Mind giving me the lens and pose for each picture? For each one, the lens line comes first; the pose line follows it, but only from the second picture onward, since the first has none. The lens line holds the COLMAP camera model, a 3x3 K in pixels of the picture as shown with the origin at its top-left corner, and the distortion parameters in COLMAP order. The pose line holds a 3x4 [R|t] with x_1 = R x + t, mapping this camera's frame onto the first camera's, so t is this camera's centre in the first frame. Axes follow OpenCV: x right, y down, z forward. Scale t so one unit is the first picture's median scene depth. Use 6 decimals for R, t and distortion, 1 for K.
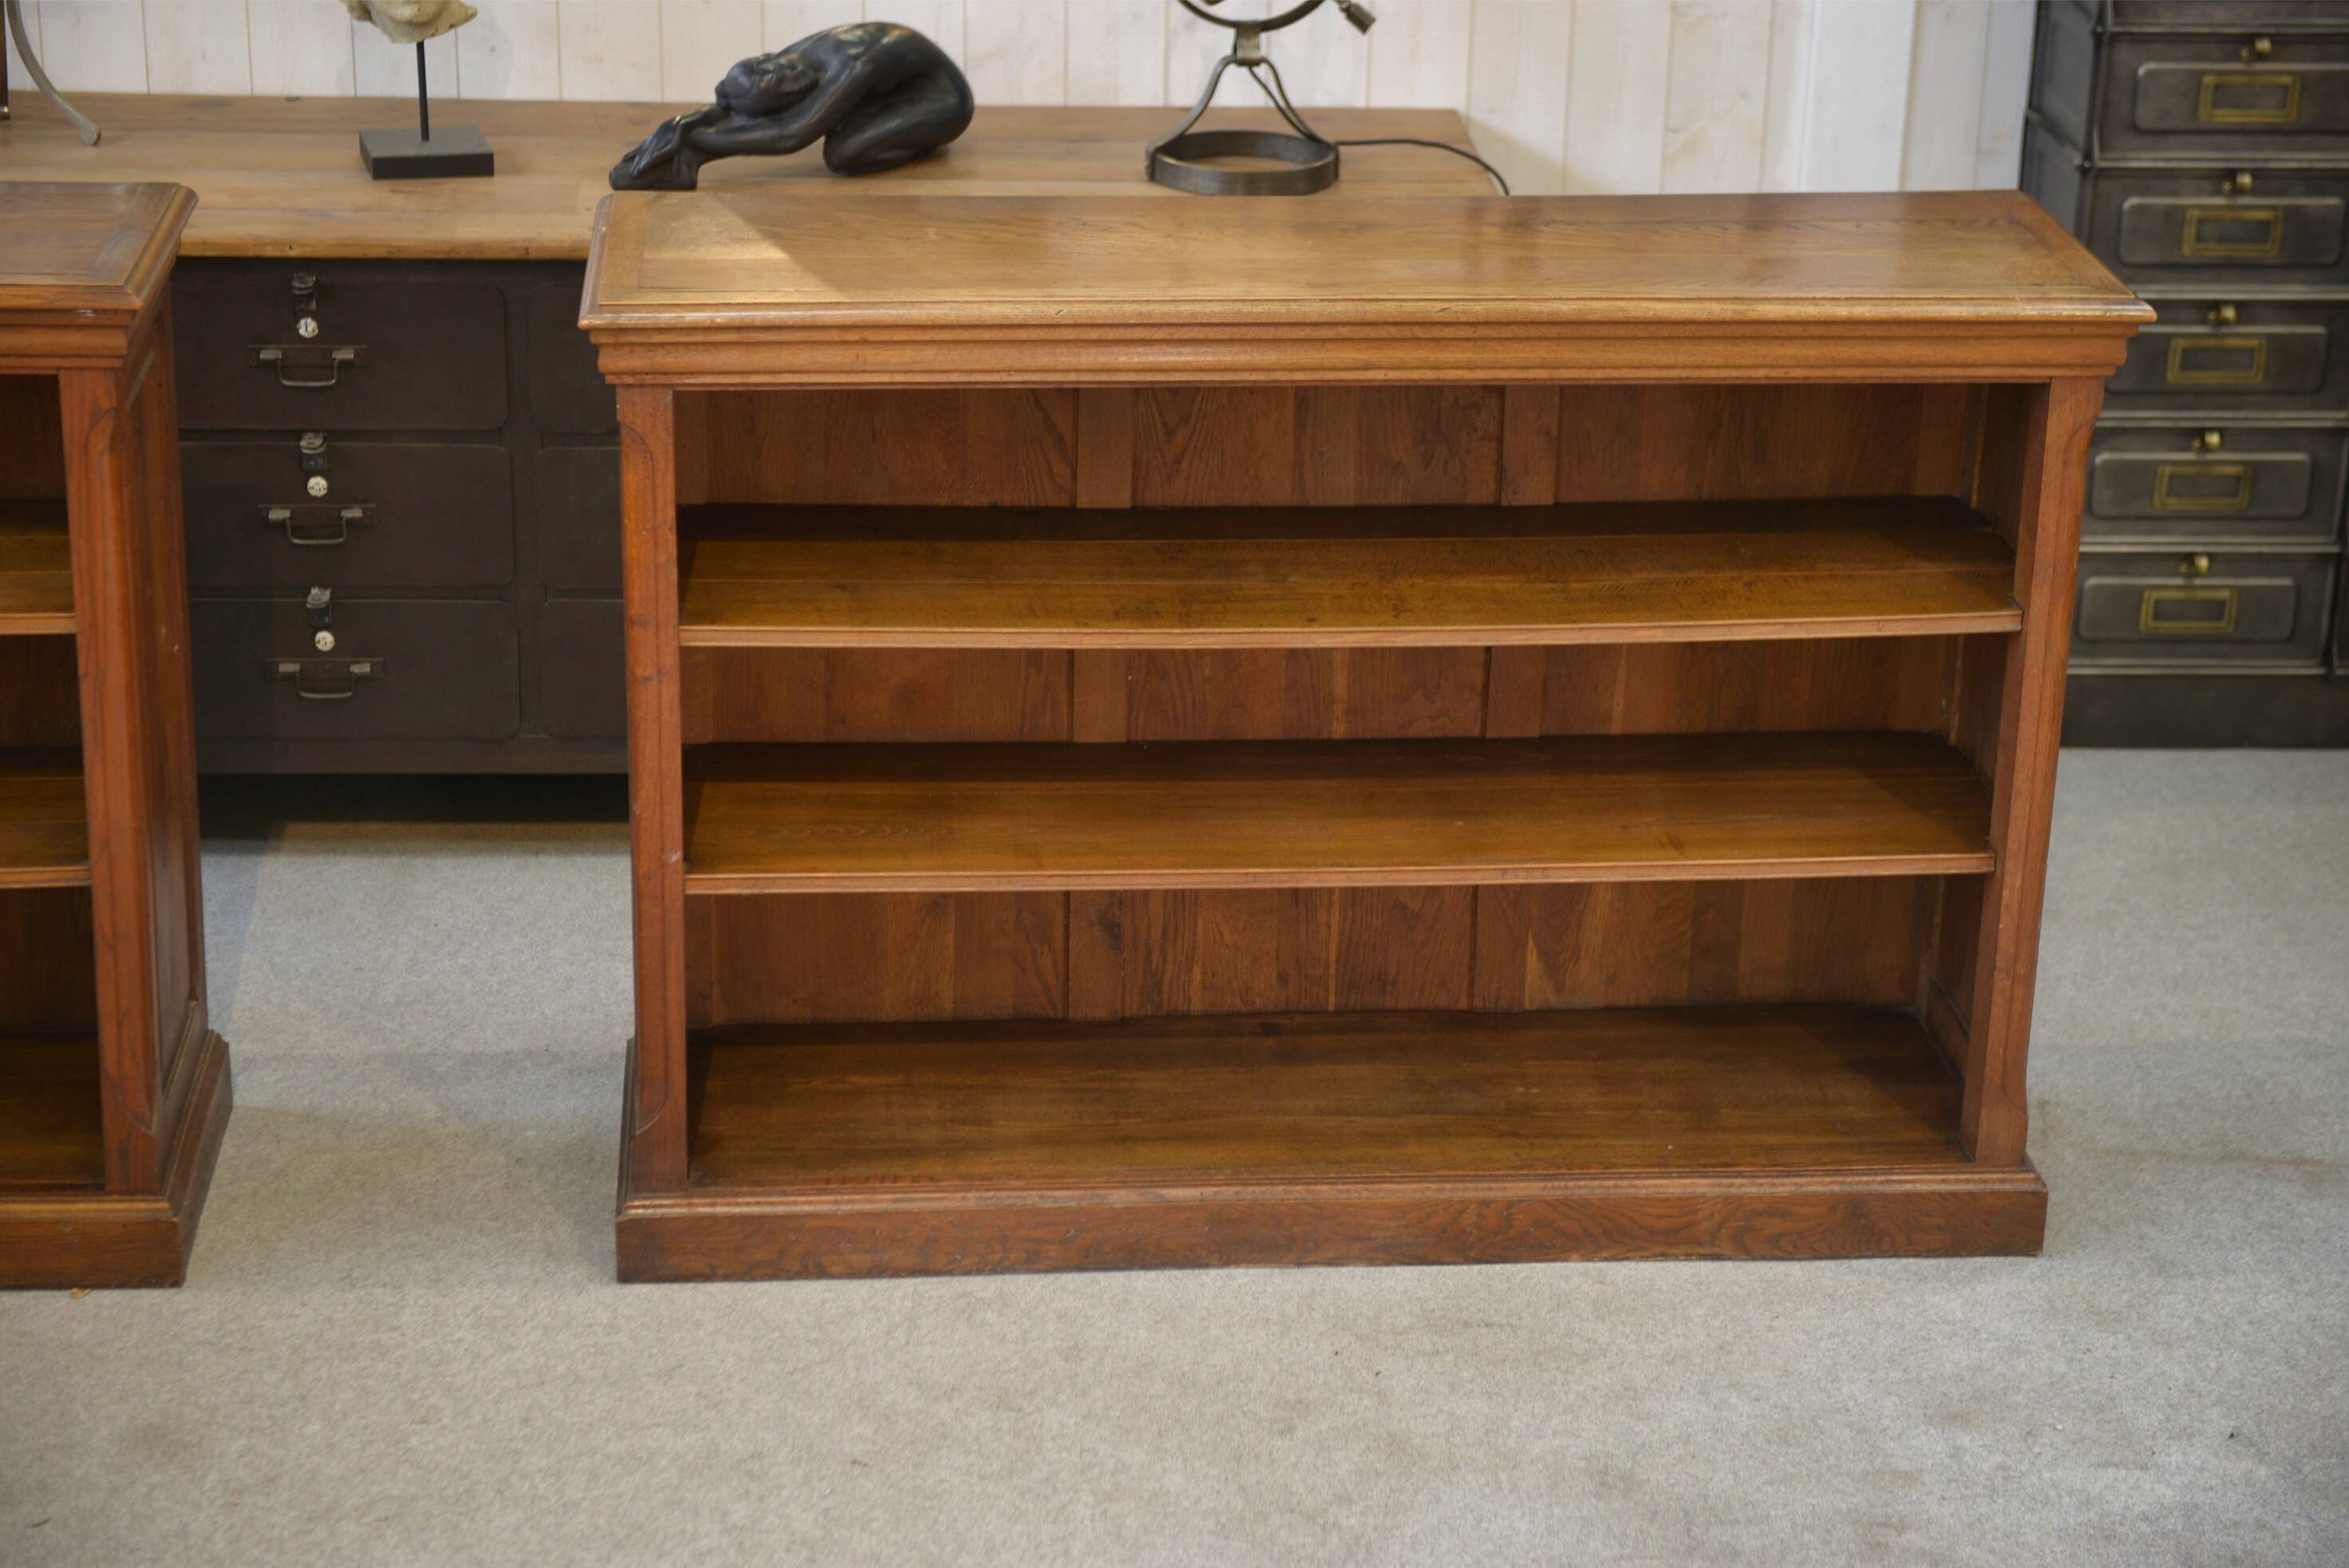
lens RADIAL K [[4467.1, 0, 1187.0], [0, 4467.1, 785.1], [0, 0, 1]] dist [0.141330, -0.473549]
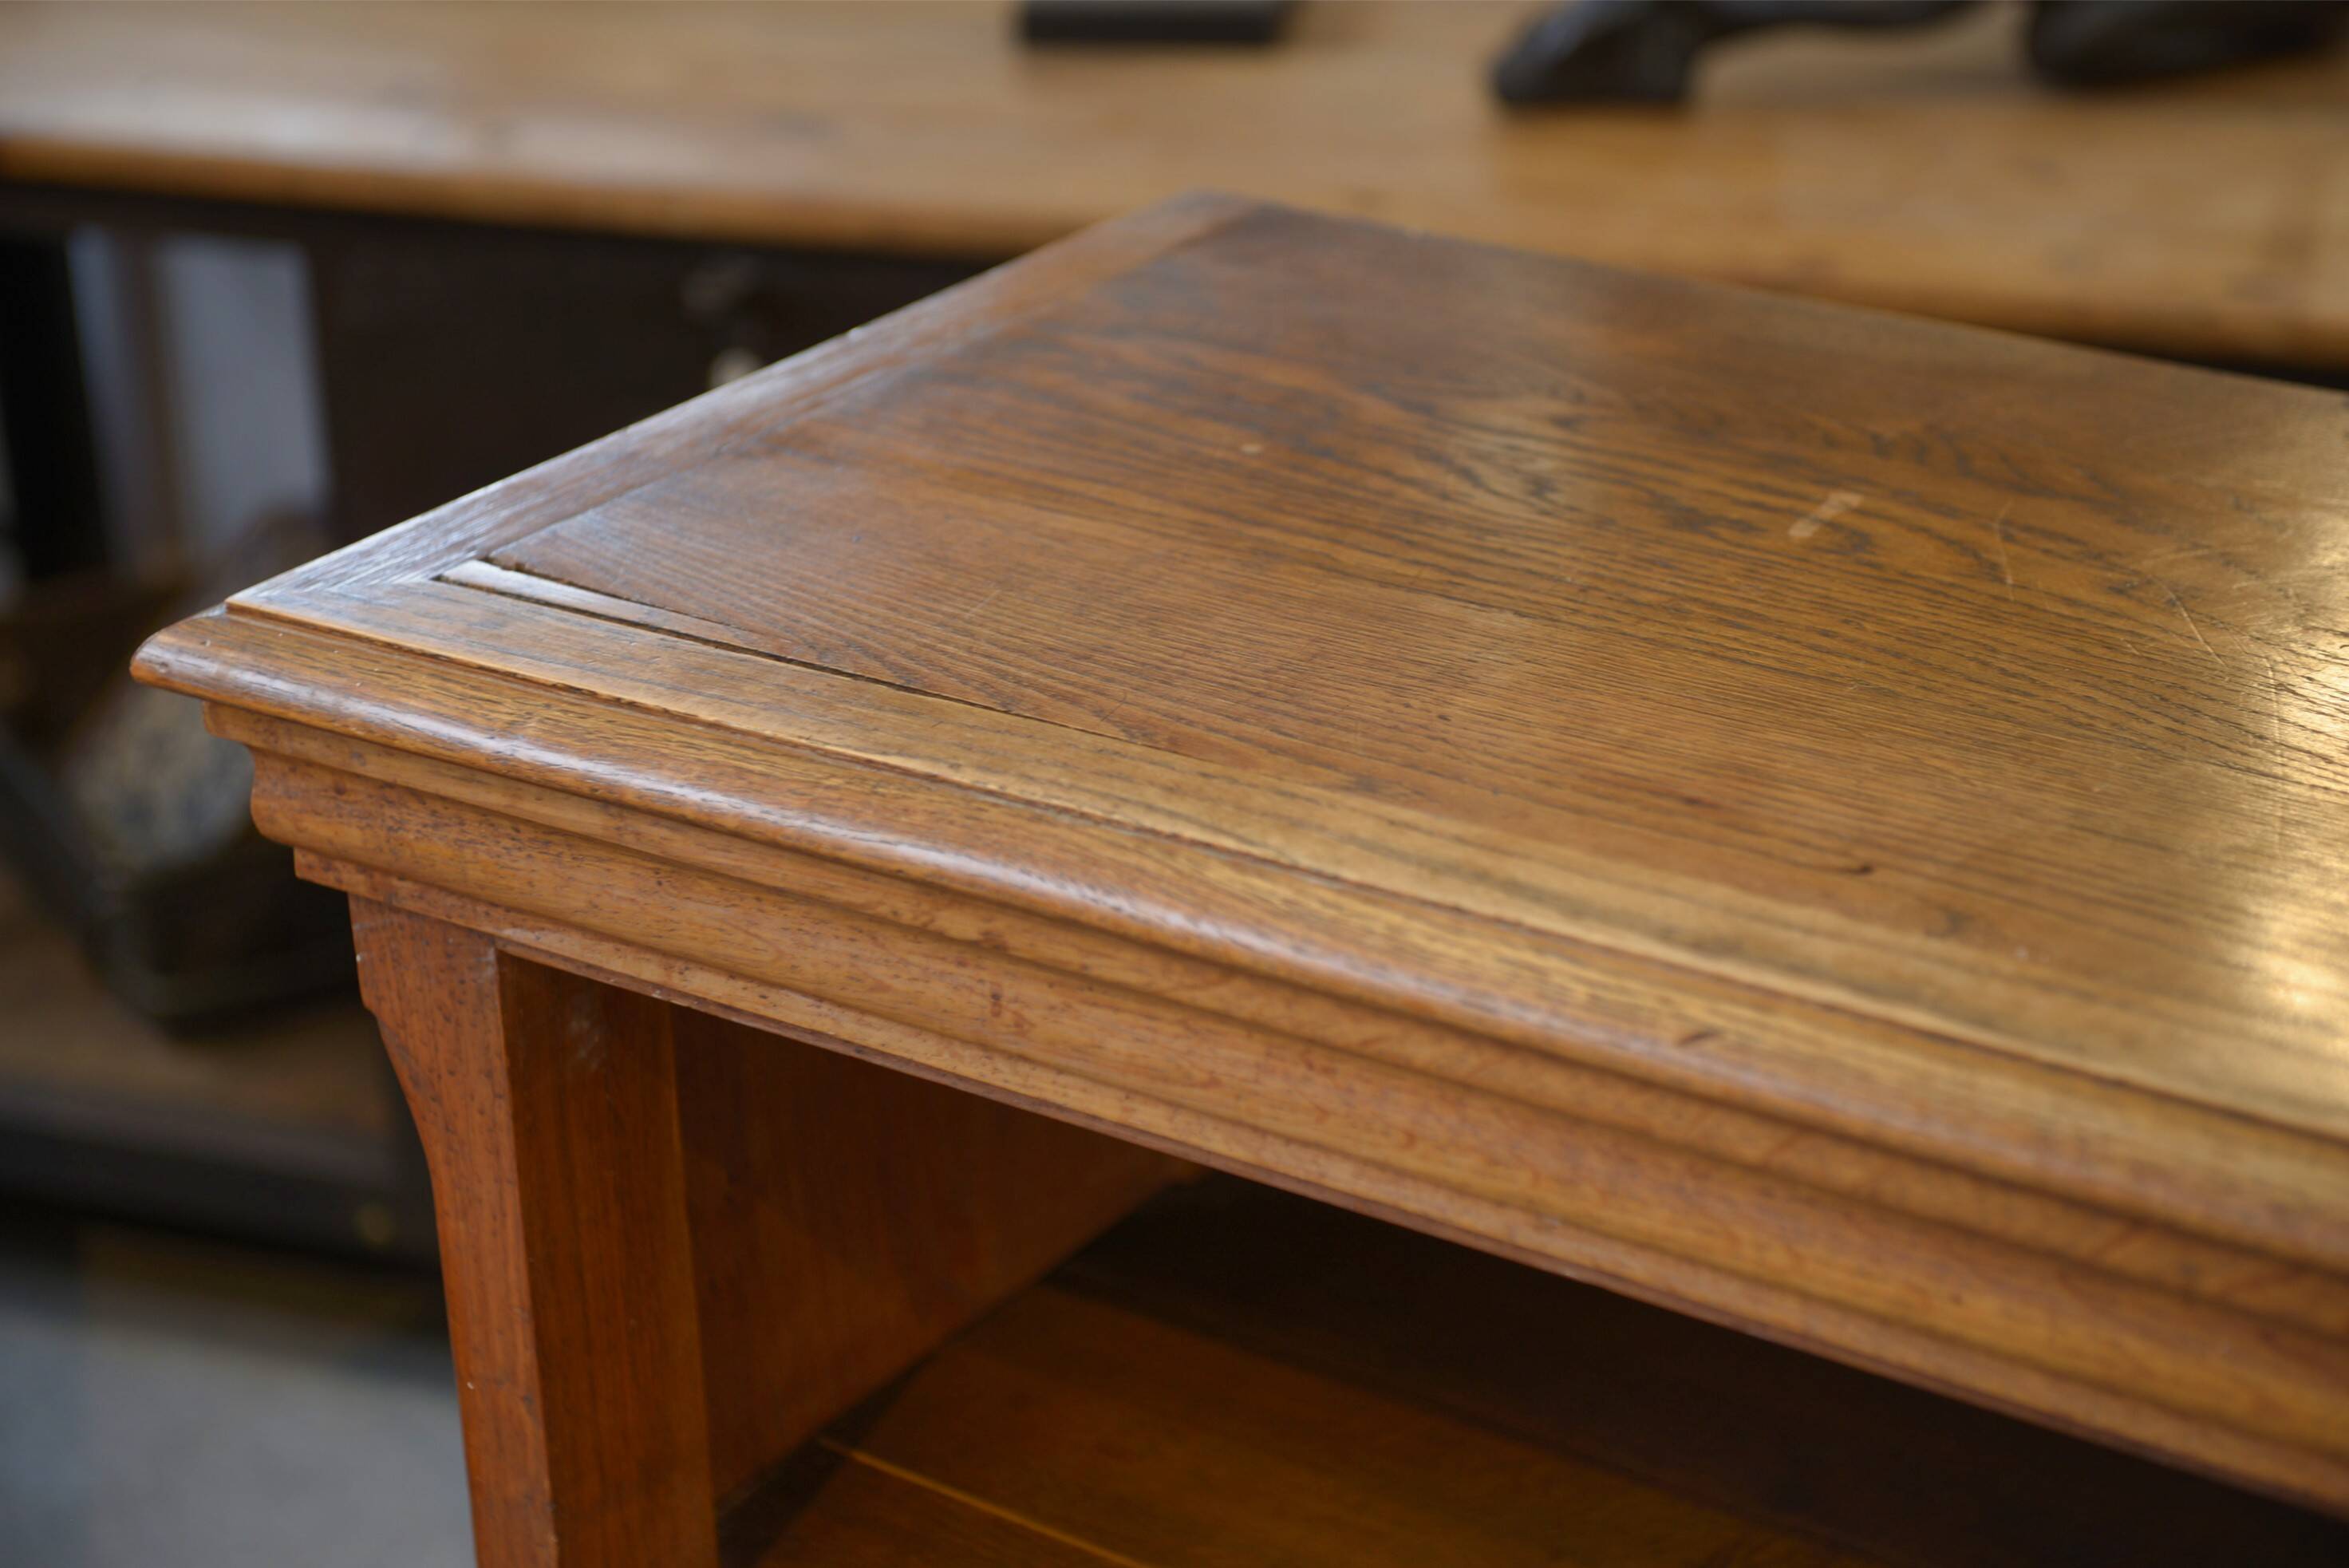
lens RADIAL K [[4585.7, 0, 1186.7], [0, 4585.7, 783.3], [0, 0, 1]] dist [0.158418, -0.629487]
pose [[0.765518, 0.219566, -0.604792, 0.078361], [-0.194388, 0.974971, 0.107909, -0.125000], [0.613348, 0.034959, 0.789039, 0.734170]]
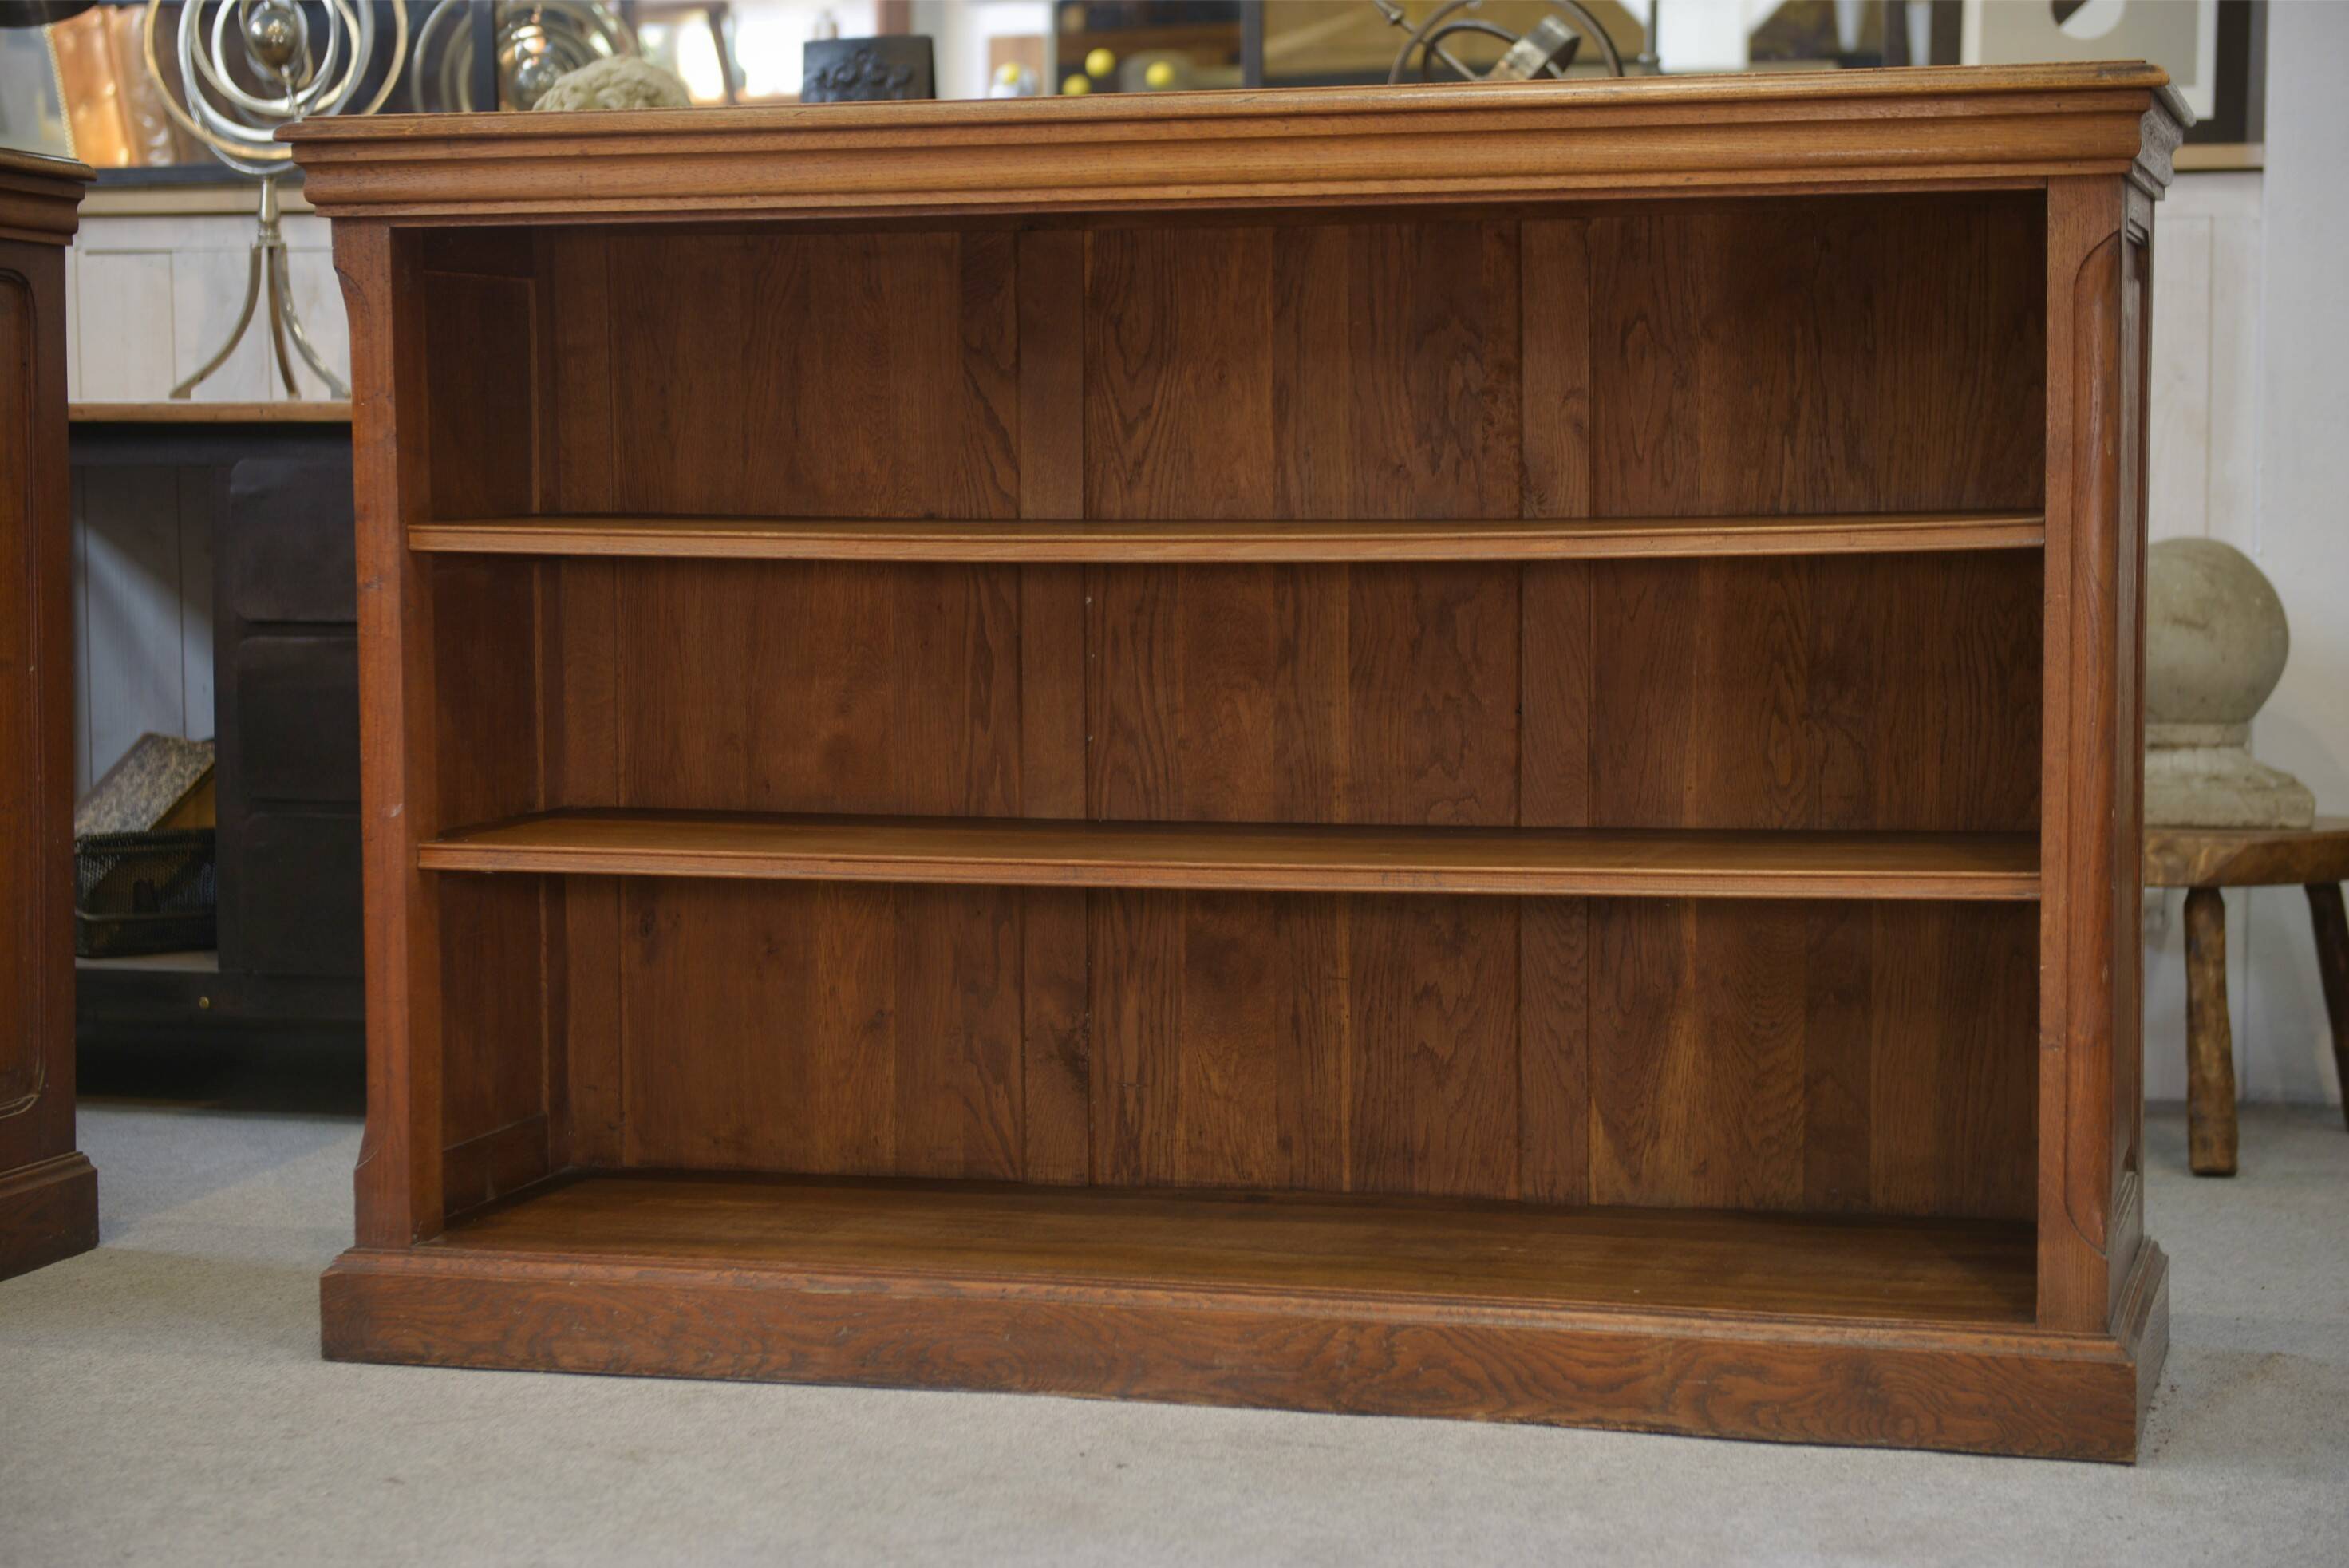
lens RADIAL K [[4297.0, 0, 1194.4], [0, 4297.0, 783.1], [0, 0, 1]] dist [0.149402, -0.316493]
pose [[0.934747, -0.000119, -0.355314, 0.297659], [-0.103870, 0.956225, -0.273577, 0.206379], [0.339792, 0.292632, 0.893816, 0.310558]]
